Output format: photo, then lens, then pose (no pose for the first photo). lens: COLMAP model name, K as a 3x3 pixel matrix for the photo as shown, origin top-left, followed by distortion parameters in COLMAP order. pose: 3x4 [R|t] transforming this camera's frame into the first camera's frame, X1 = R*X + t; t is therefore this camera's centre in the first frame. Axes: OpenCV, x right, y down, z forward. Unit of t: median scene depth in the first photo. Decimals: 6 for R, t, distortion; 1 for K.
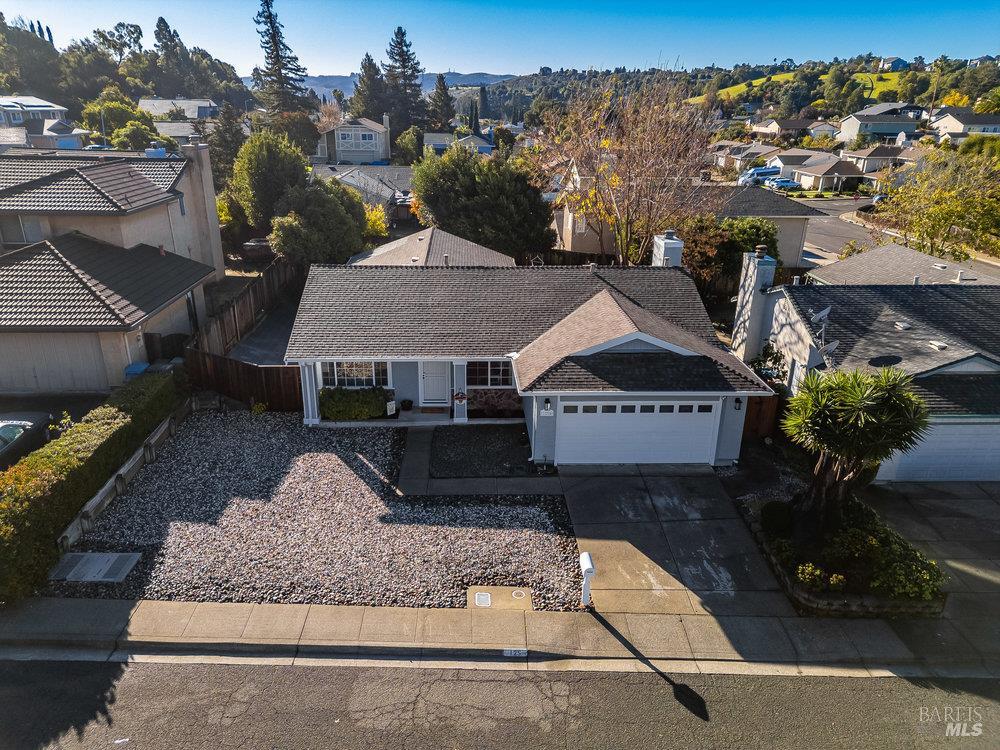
lens RADIAL K [[701.4, 0, 504.1], [0, 701.4, 367.6], [0, 0, 1]] dist [0.051009, -0.037482]
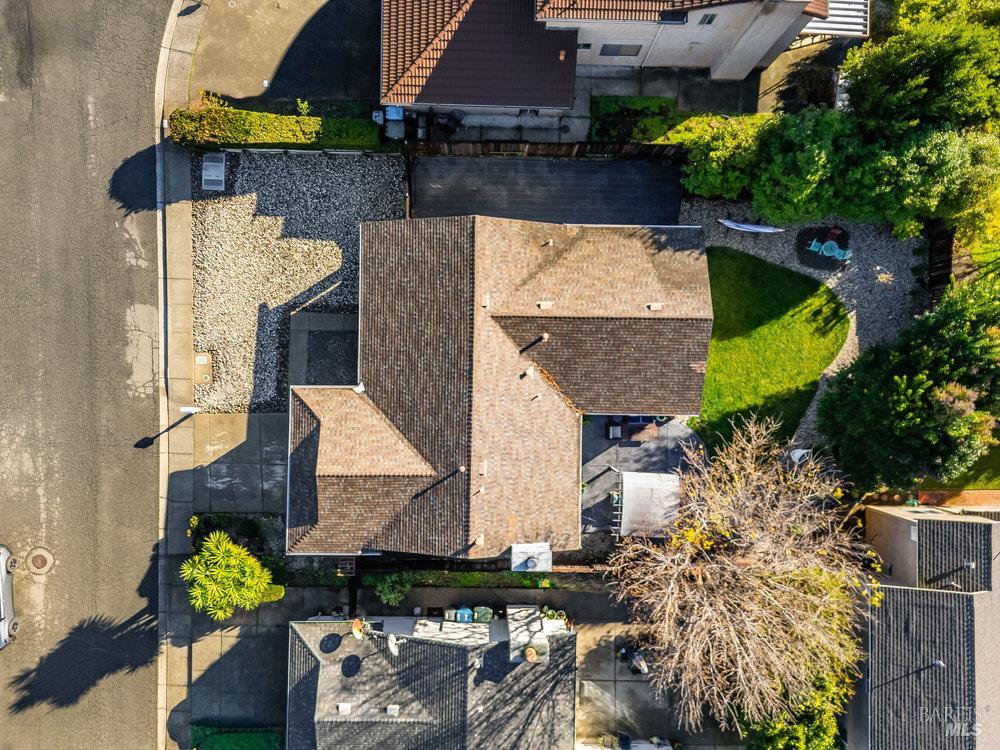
lens RADIAL K [[701.4, 0, 495.1], [0, 701.4, 381.5], [0, 0, 1]] dist [0.051009, -0.037482]
pose [[-0.067390, 0.997628, -0.014057, 0.003441], [-0.378104, -0.012497, 0.925679, -1.613566], [0.923307, 0.067696, 0.378049, 0.853512]]
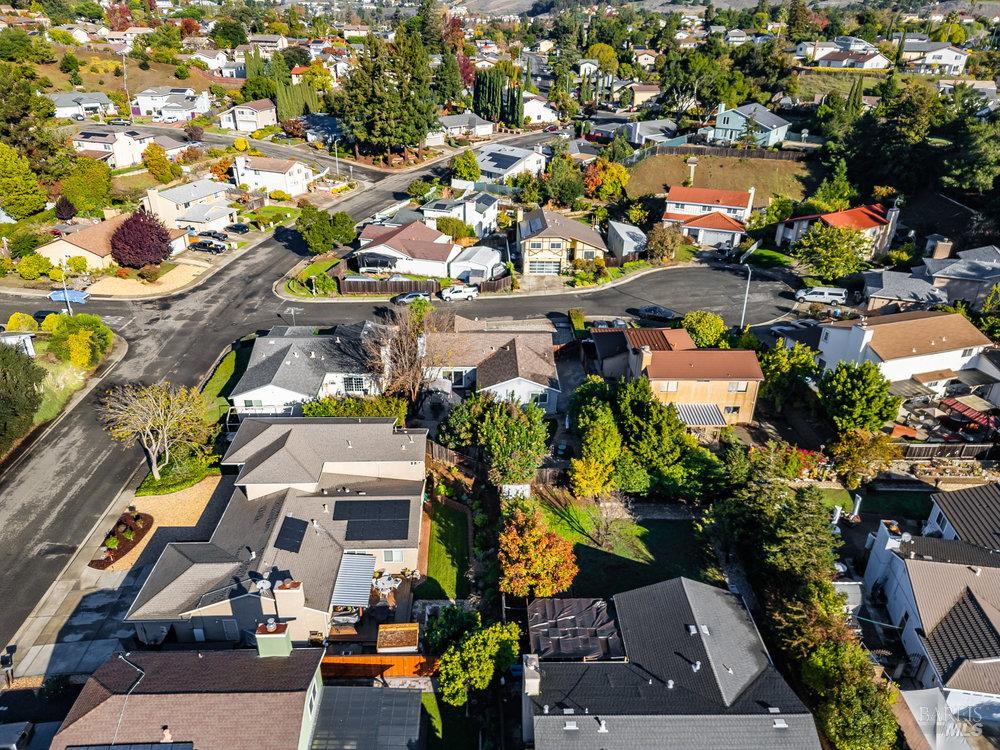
lens RADIAL K [[701.4, 0, 498.0], [0, 701.4, 371.7], [0, 0, 1]] dist [0.051009, -0.037482]
pose [[-0.999277, -0.031687, 0.021004, -0.154436], [-0.005807, 0.673253, 0.739389, -3.029187], [-0.037570, 0.738733, -0.672951, 4.250721]]
